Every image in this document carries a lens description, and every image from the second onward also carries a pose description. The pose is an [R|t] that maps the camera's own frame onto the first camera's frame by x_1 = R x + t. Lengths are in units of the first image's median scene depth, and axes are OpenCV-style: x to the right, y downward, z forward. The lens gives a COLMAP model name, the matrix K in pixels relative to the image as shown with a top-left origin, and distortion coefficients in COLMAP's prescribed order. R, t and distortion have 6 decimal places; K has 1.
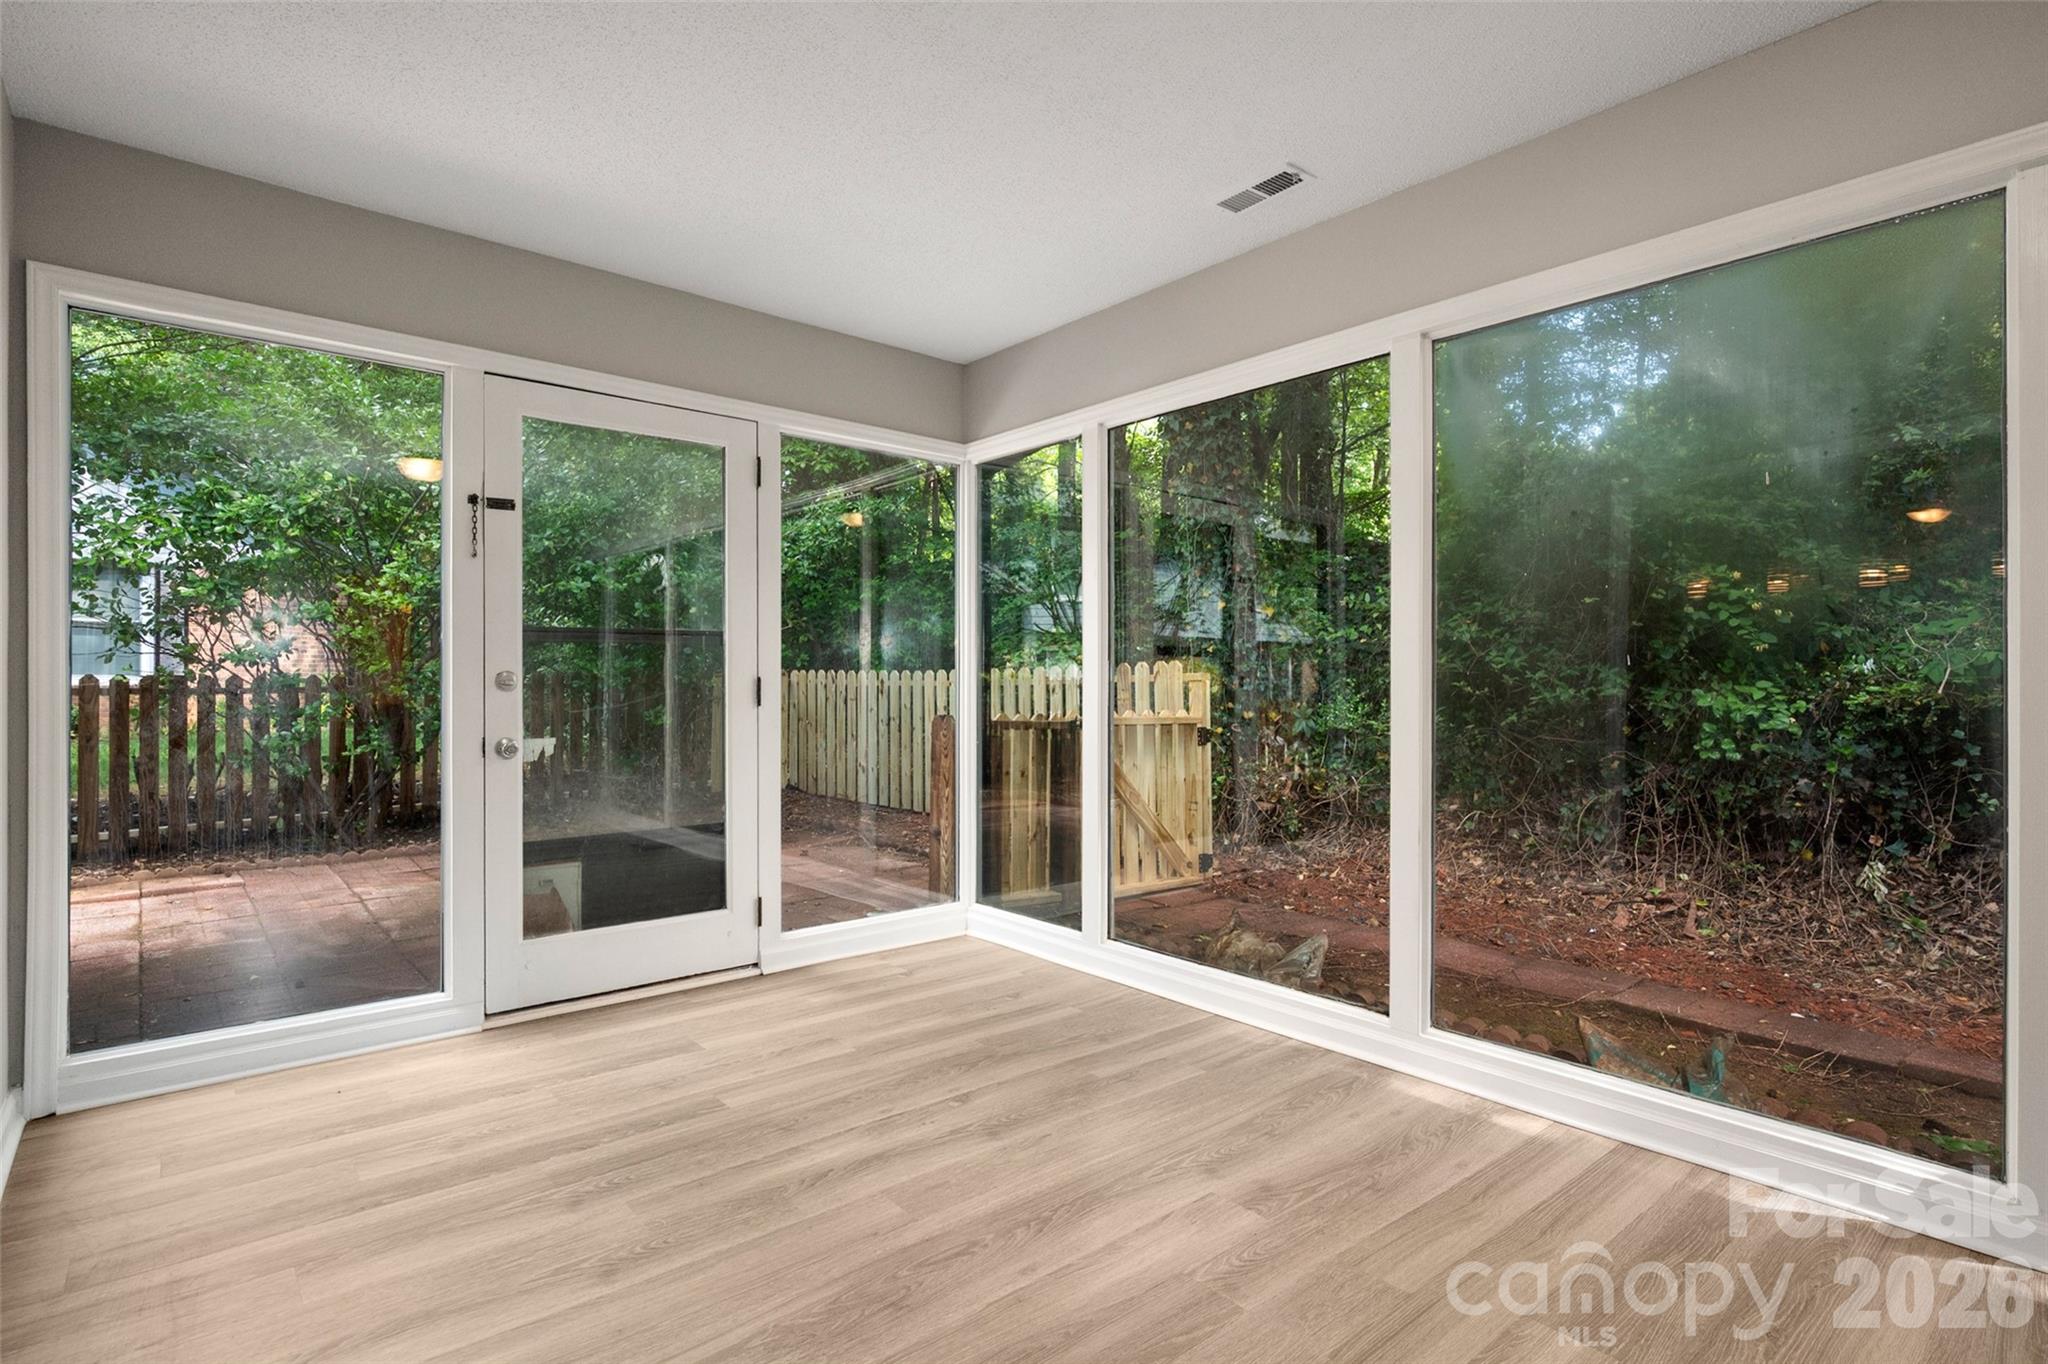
lens RADIAL K [[1017.4, 0, 1032.3], [0, 1017.4, 679.4], [0, 0, 1]] dist [-0.000853, -0.000044]
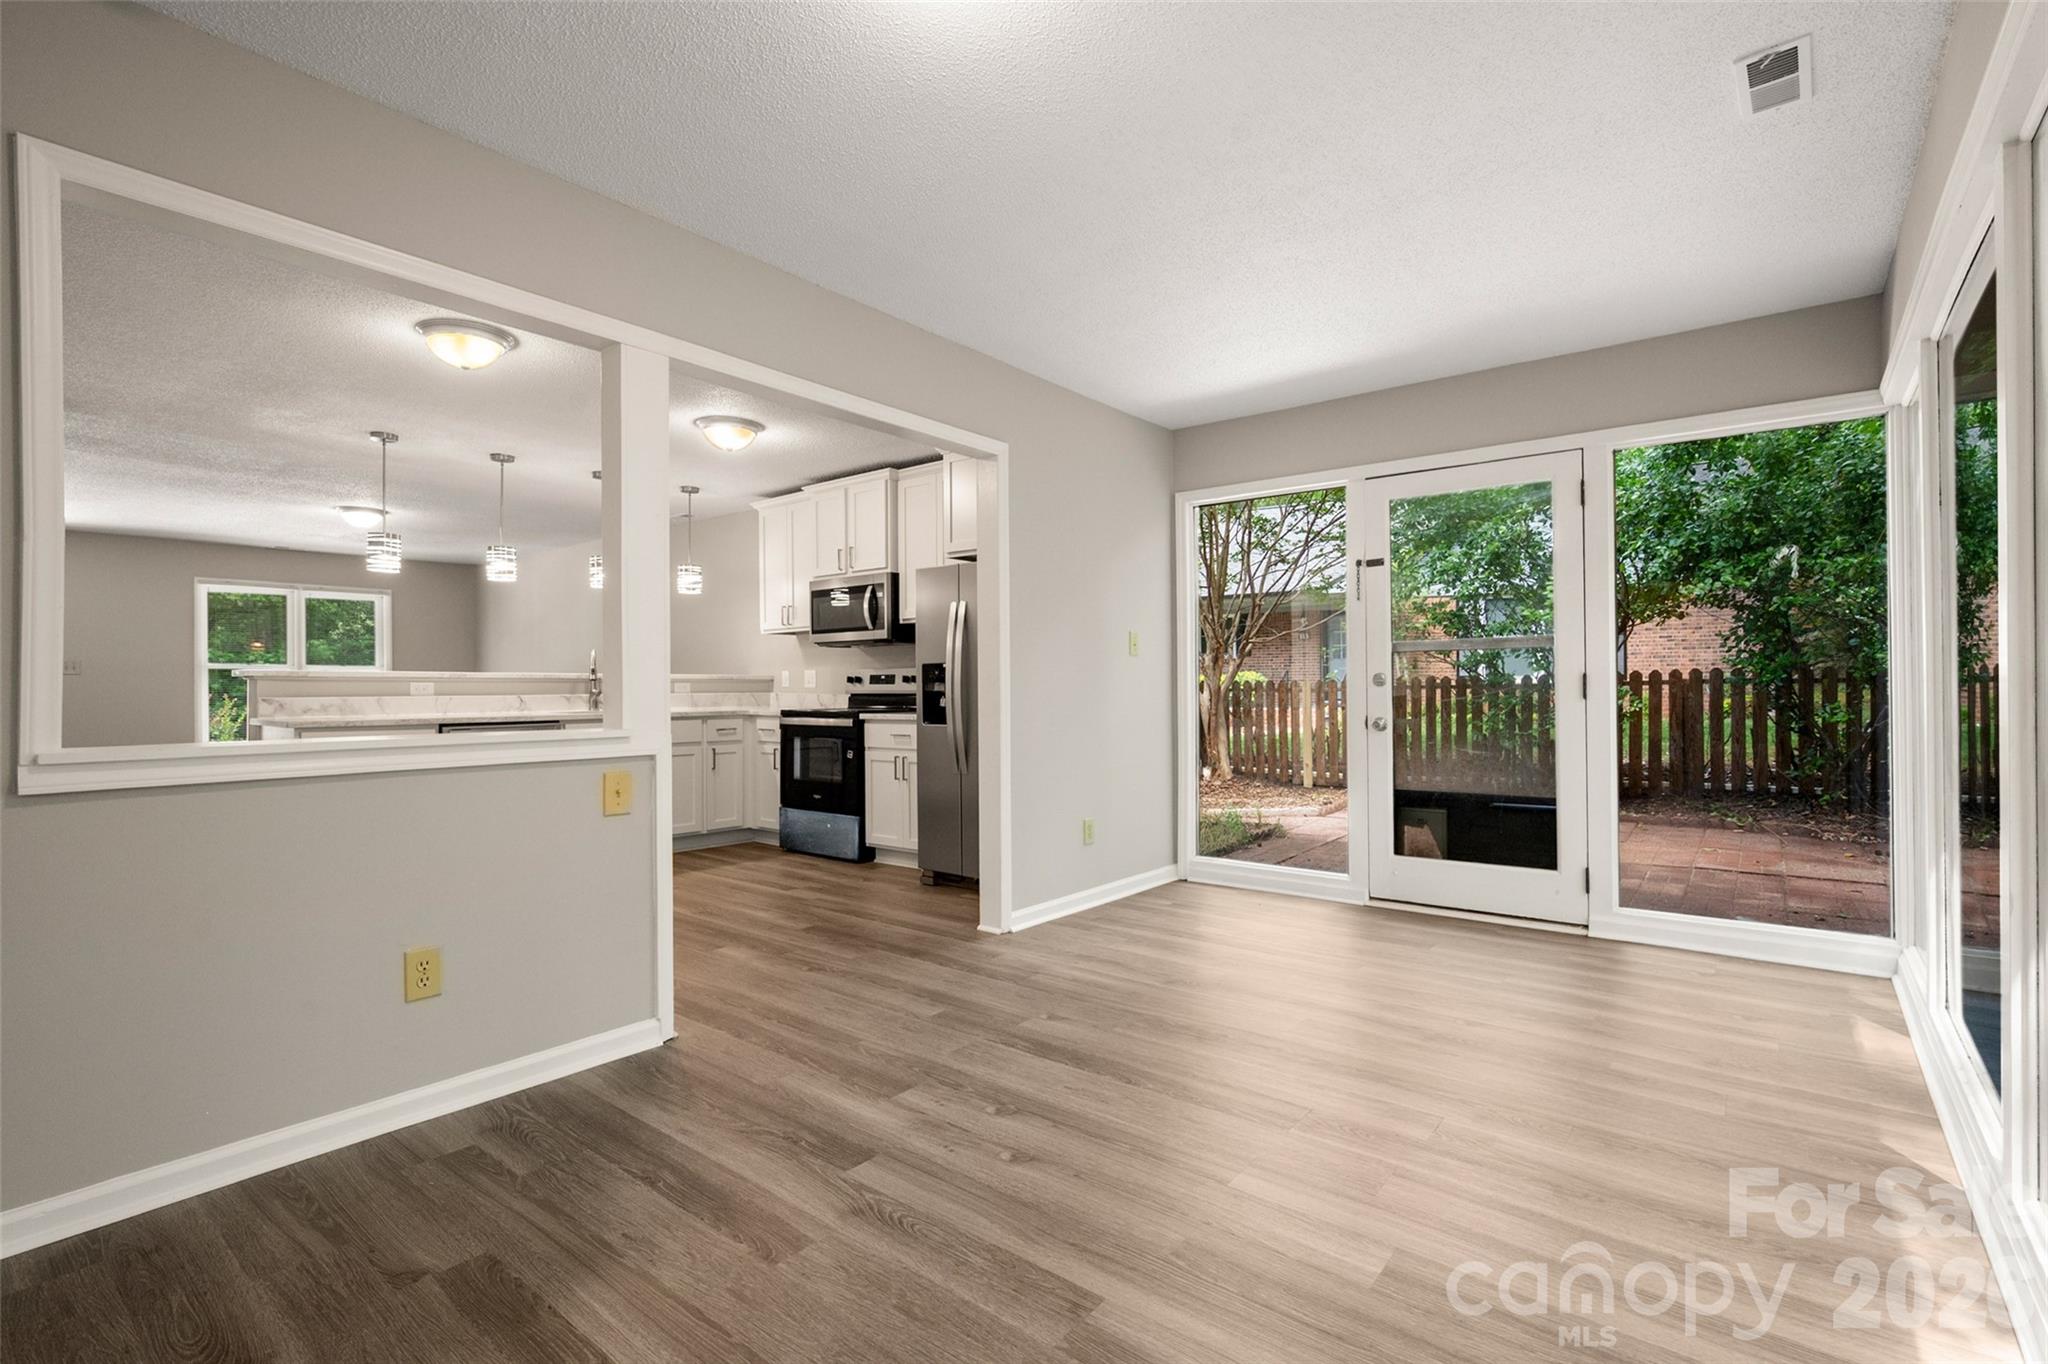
lens RADIAL K [[942.8, 0, 1028.1], [0, 942.8, 684.3], [0, 0, 1]] dist [0.001264, 0.000110]
pose [[0.188781, -0.004997, -0.982007, 0.550818], [0.012283, 0.999921, -0.002727, 0.004249], [0.981942, -0.011547, 0.188827, 0.164704]]
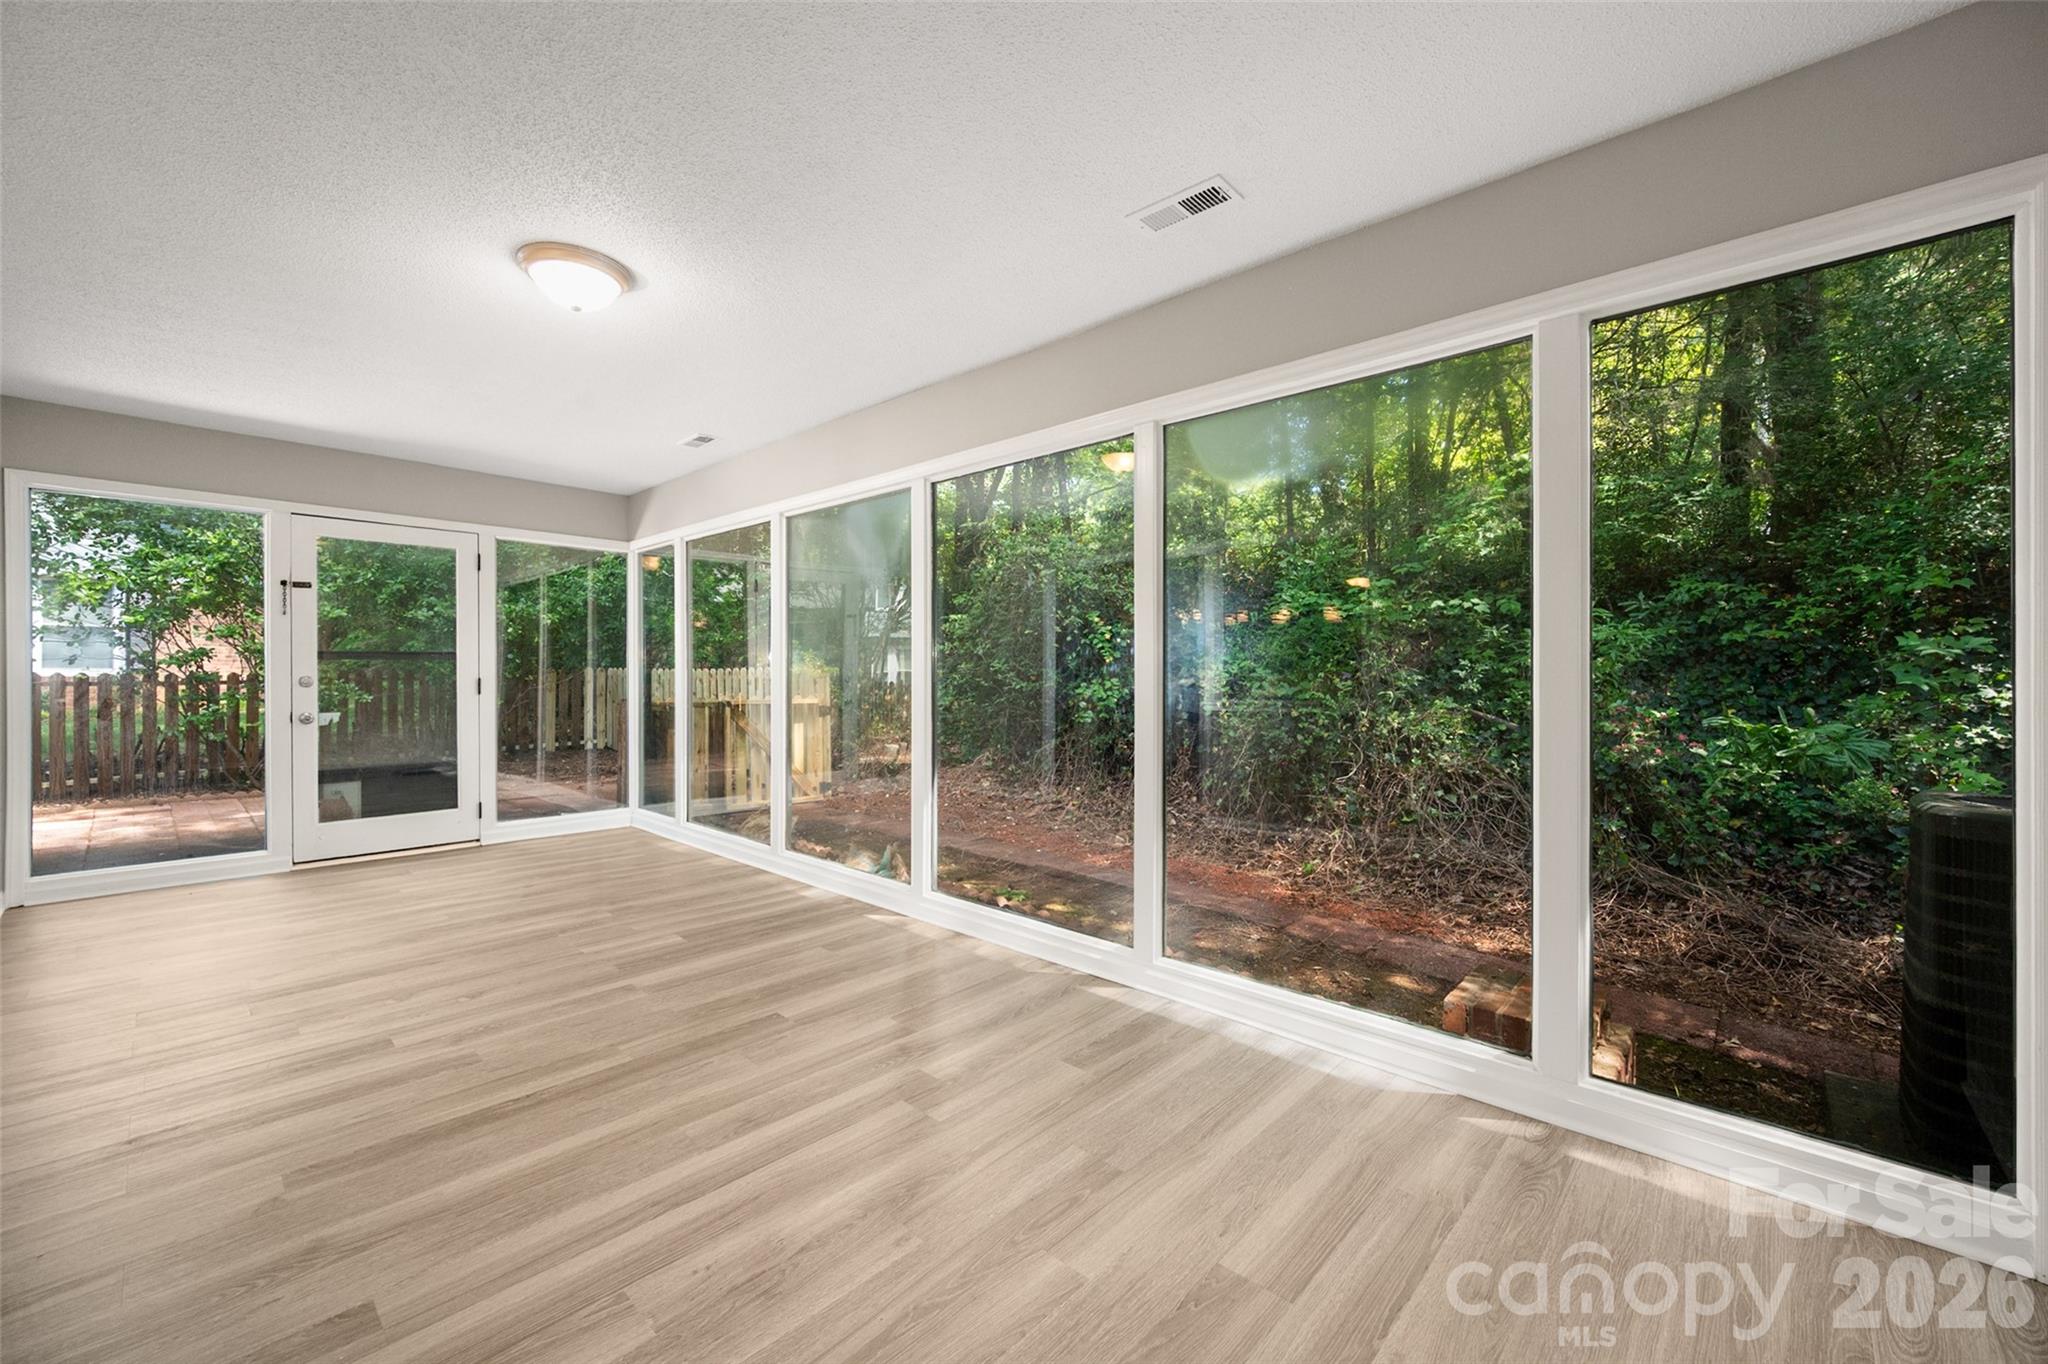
lens RADIAL K [[811.9, 0, 1029.2], [0, 811.9, 675.9], [0, 0, 1]] dist [0.000111, 0.000031]
pose [[0.993189, -0.000529, 0.116516, 0.441536], [-0.000563, 0.999956, 0.009343, -0.017021], [-0.116516, -0.009345, 0.993145, -0.440357]]
